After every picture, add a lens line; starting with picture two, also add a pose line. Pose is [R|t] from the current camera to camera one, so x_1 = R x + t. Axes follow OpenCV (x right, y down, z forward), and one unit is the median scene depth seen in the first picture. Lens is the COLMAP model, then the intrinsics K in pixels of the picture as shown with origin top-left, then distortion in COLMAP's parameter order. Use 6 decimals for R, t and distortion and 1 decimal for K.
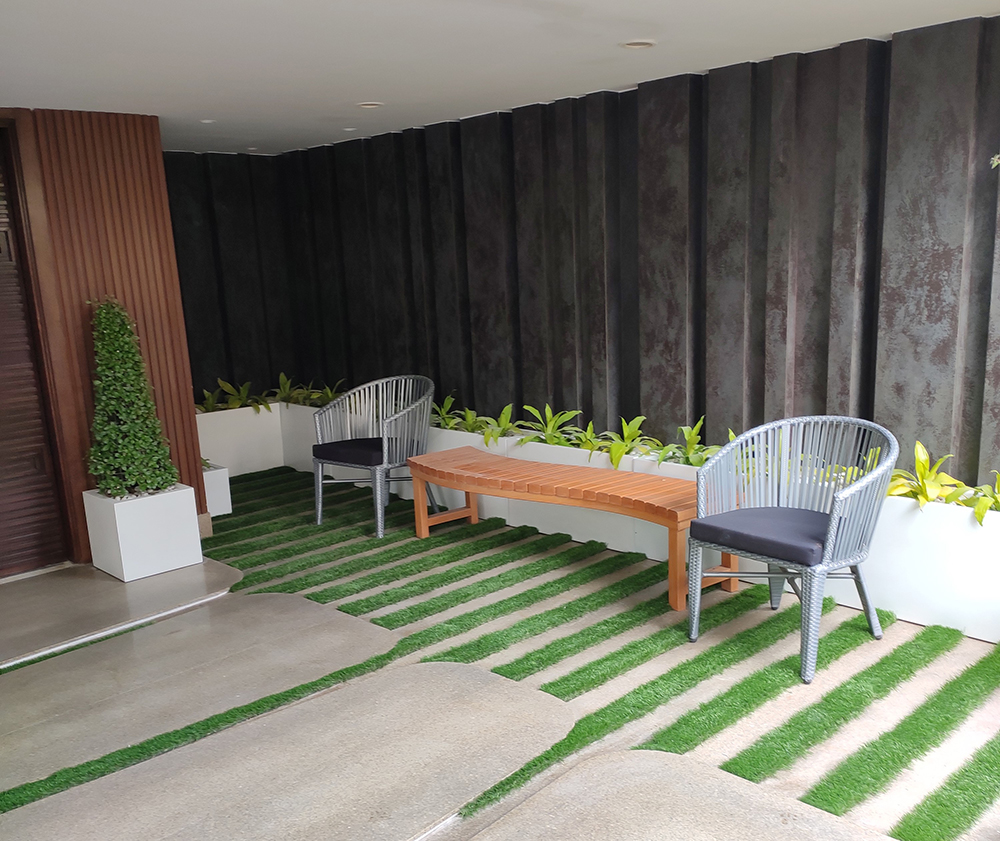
lens RADIAL K [[988.7, 0, 500.0], [0, 988.7, 478.2], [0, 0, 1]] dist [0.080682, -0.101693]
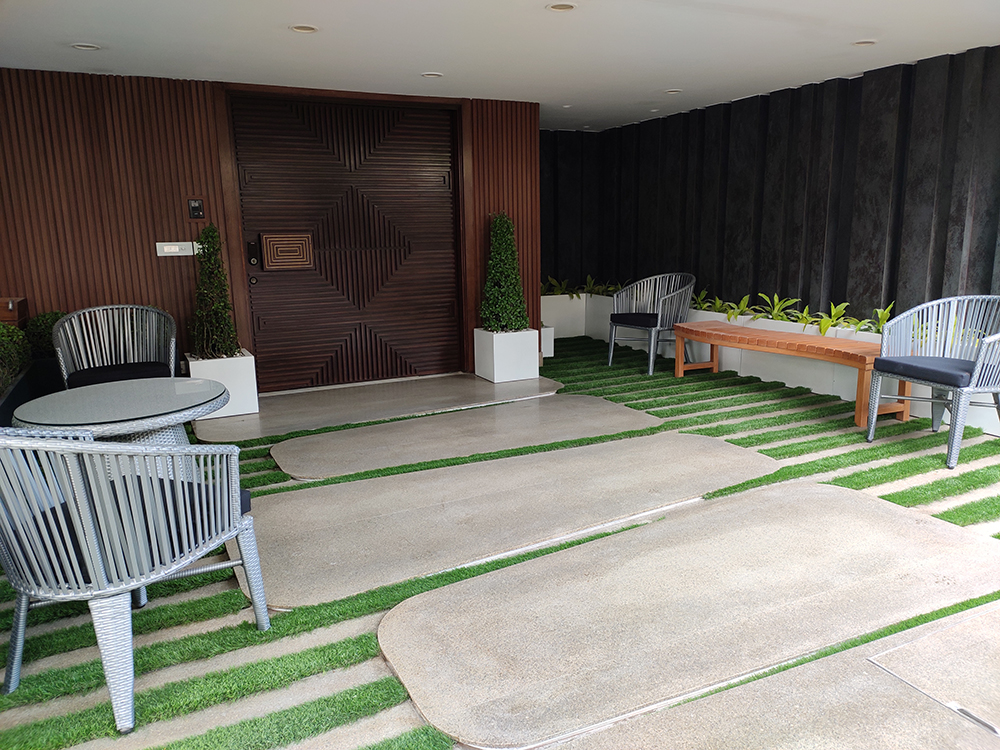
lens RADIAL K [[745.2, 0, 504.7], [0, 745.2, 375.7], [0, 0, 1]] dist [0.079297, -0.102054]
pose [[0.955611, 0.087276, -0.281408, -0.012913], [-0.092776, 0.995667, -0.006254, 0.099610], [0.279643, 0.032085, 0.959568, -0.185246]]
